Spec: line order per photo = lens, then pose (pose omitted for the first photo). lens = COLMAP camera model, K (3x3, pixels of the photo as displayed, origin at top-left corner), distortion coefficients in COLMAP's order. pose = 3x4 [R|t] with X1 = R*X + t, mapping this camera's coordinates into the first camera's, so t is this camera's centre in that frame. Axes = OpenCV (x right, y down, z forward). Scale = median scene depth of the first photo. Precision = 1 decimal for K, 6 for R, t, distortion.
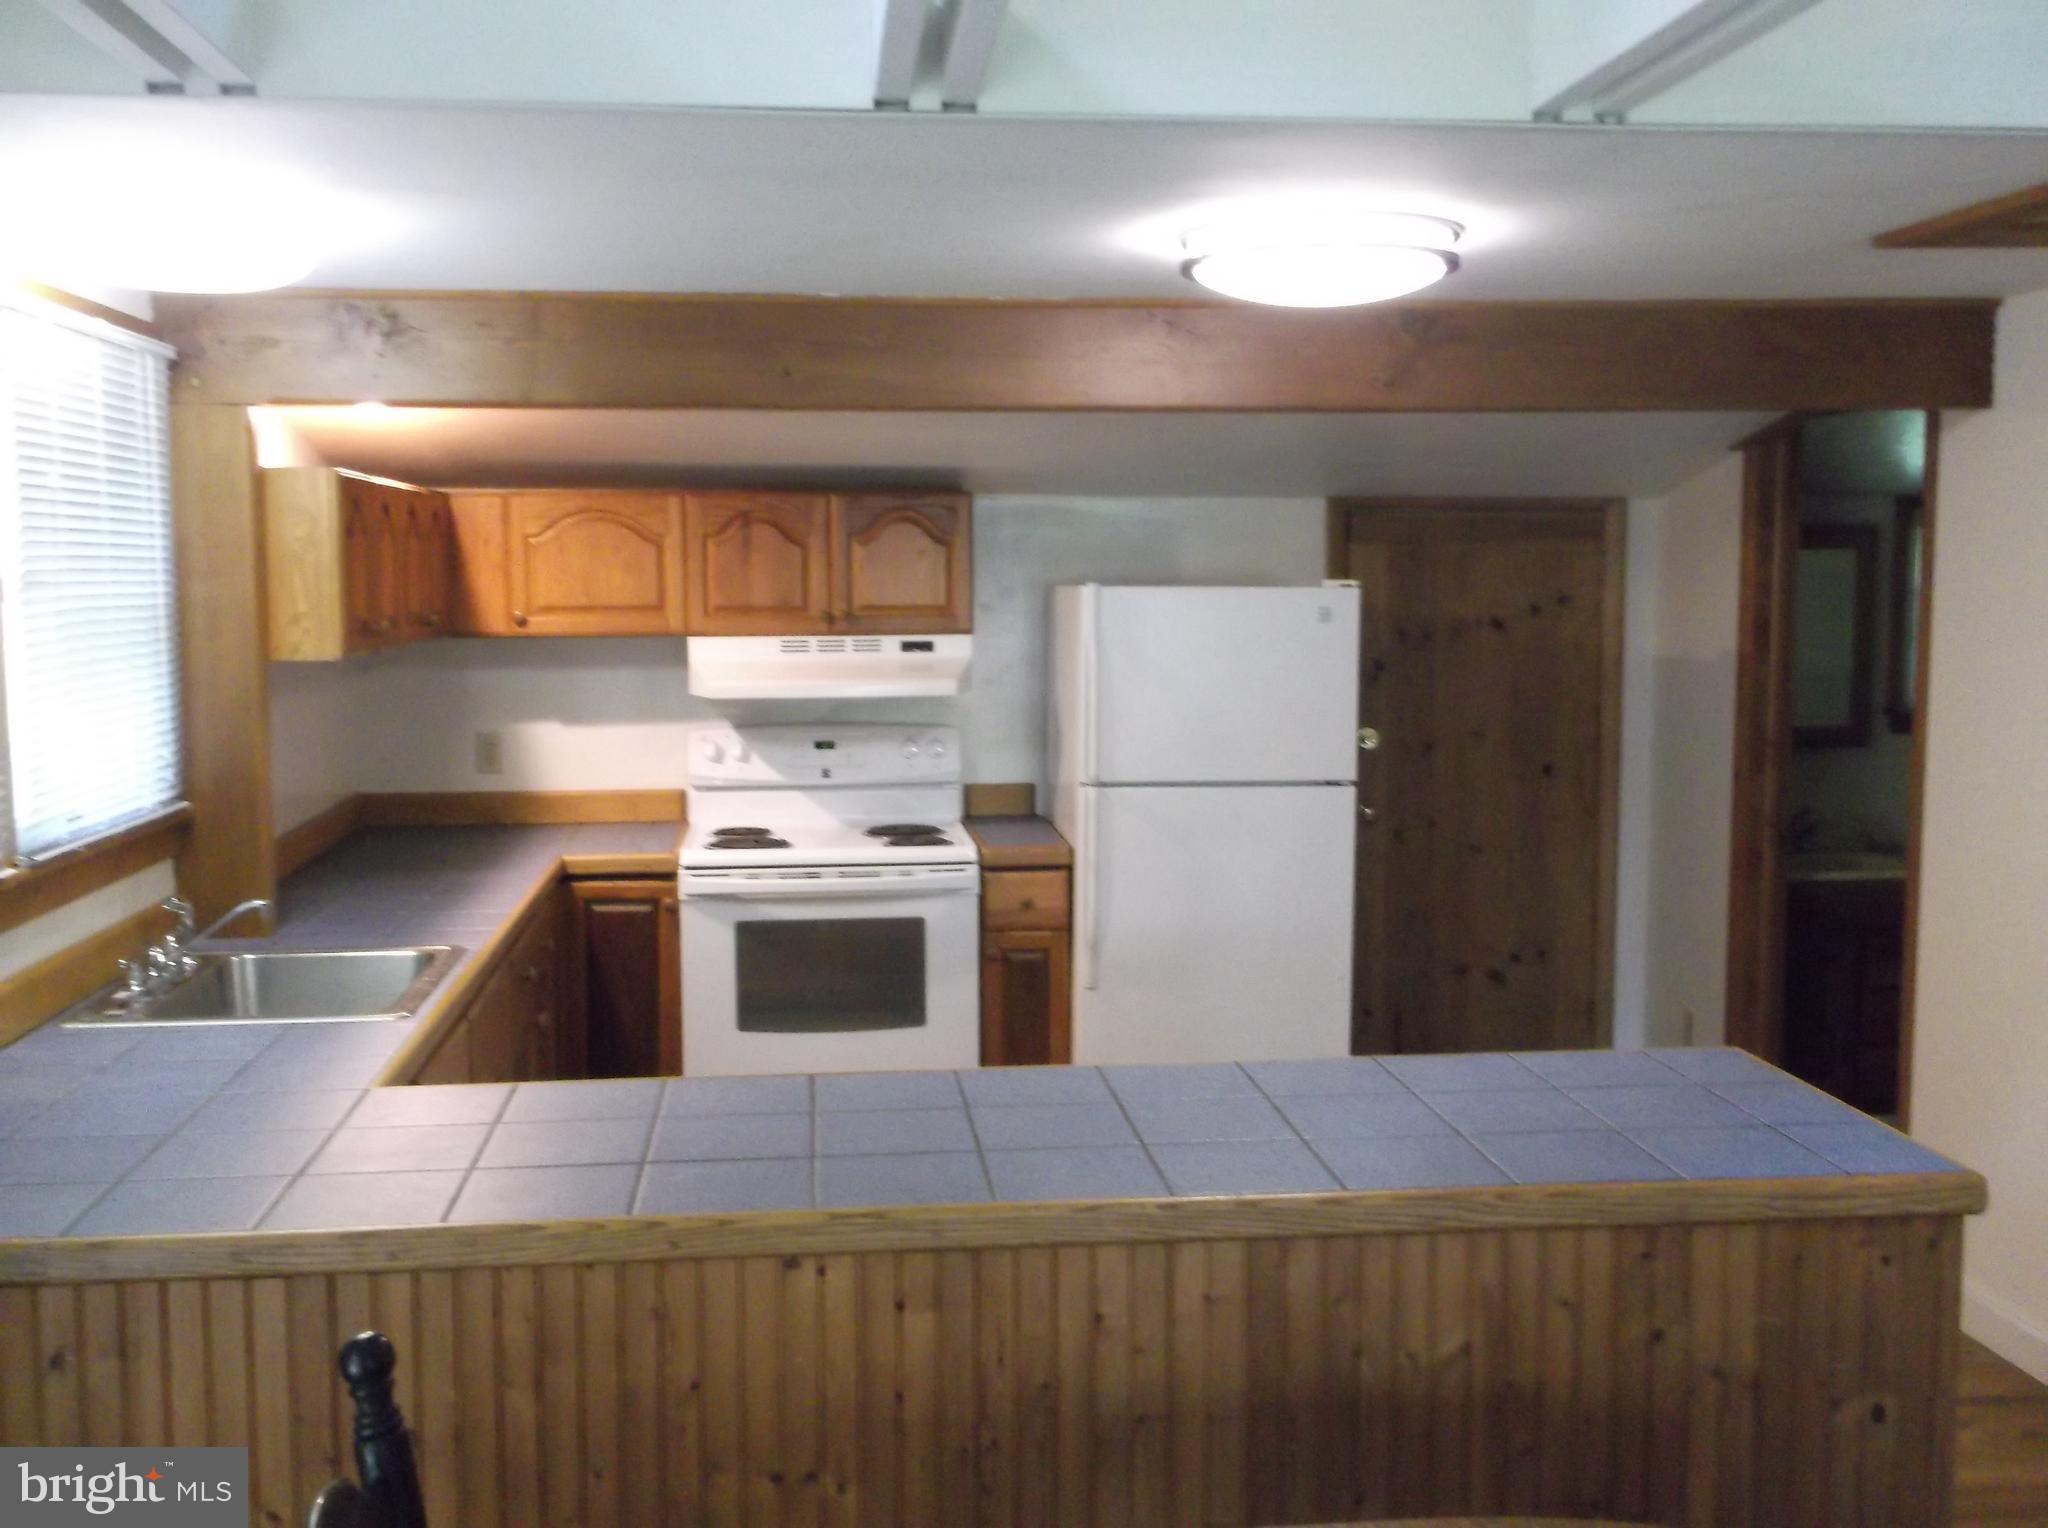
lens RADIAL K [[2005.0, 0, 1024.0], [0, 2005.0, 764.0], [0, 0, 1]] dist [0.013712, 0.016916]
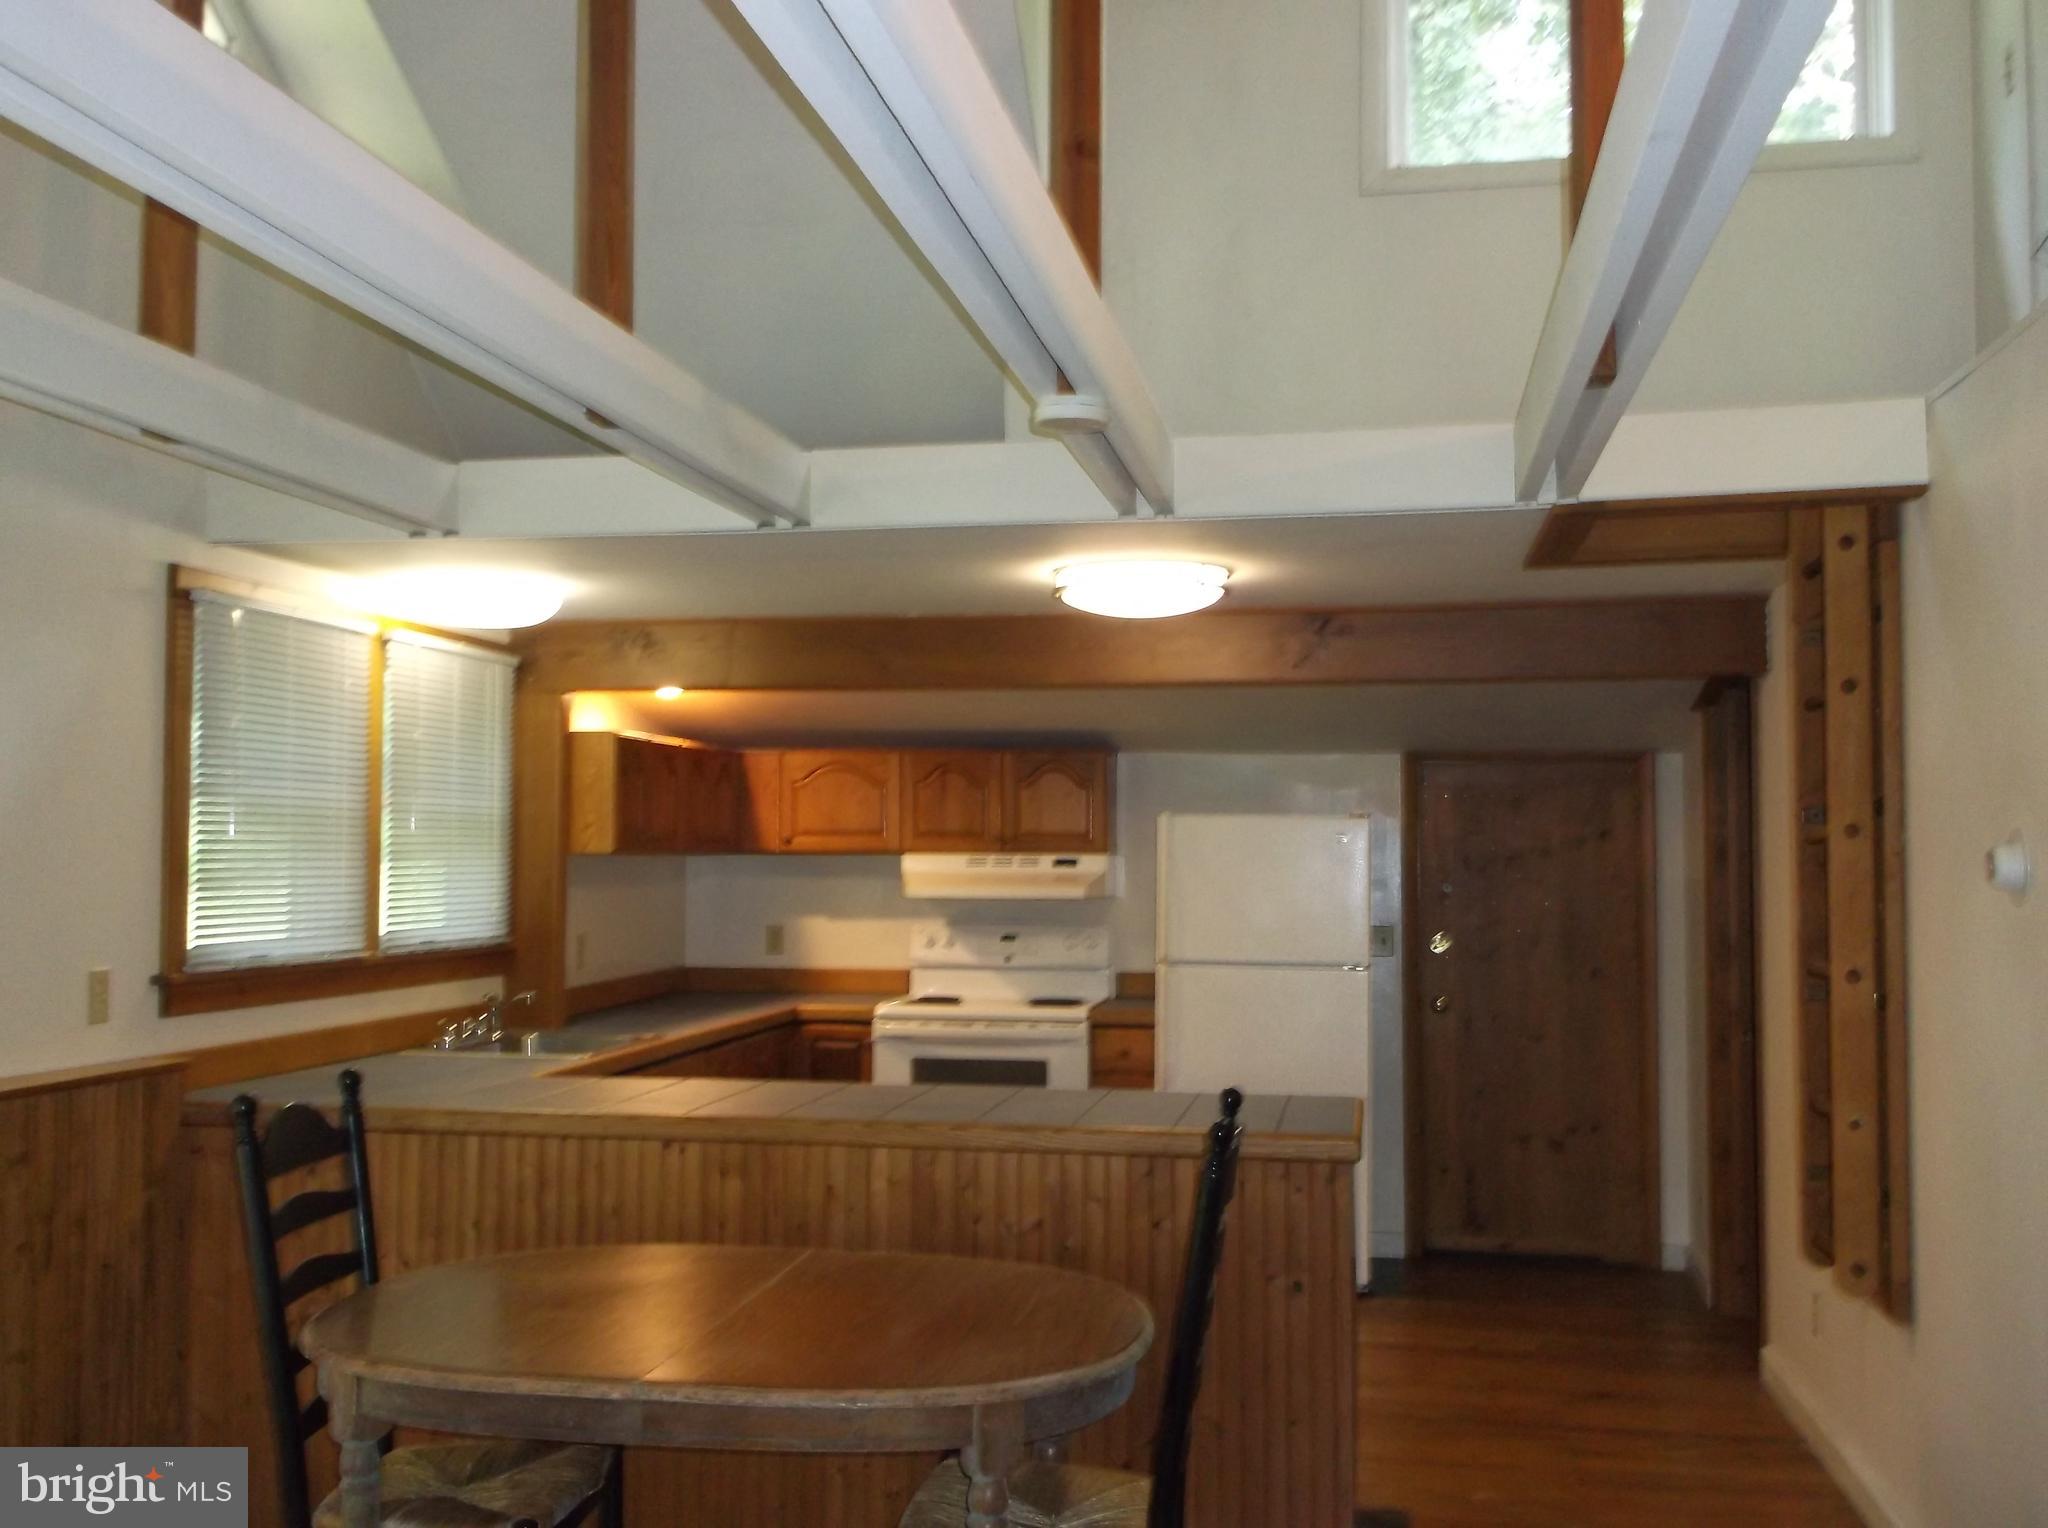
lens RADIAL K [[2005.0, 0, 1024.0], [0, 2005.0, 764.0], [0, 0, 1]] dist [0.013712, 0.016916]
pose [[0.956831, -0.006691, -0.290568, 0.322468], [-0.035104, 0.989756, -0.138388, 0.065586], [0.288517, 0.142614, 0.946794, -0.303689]]
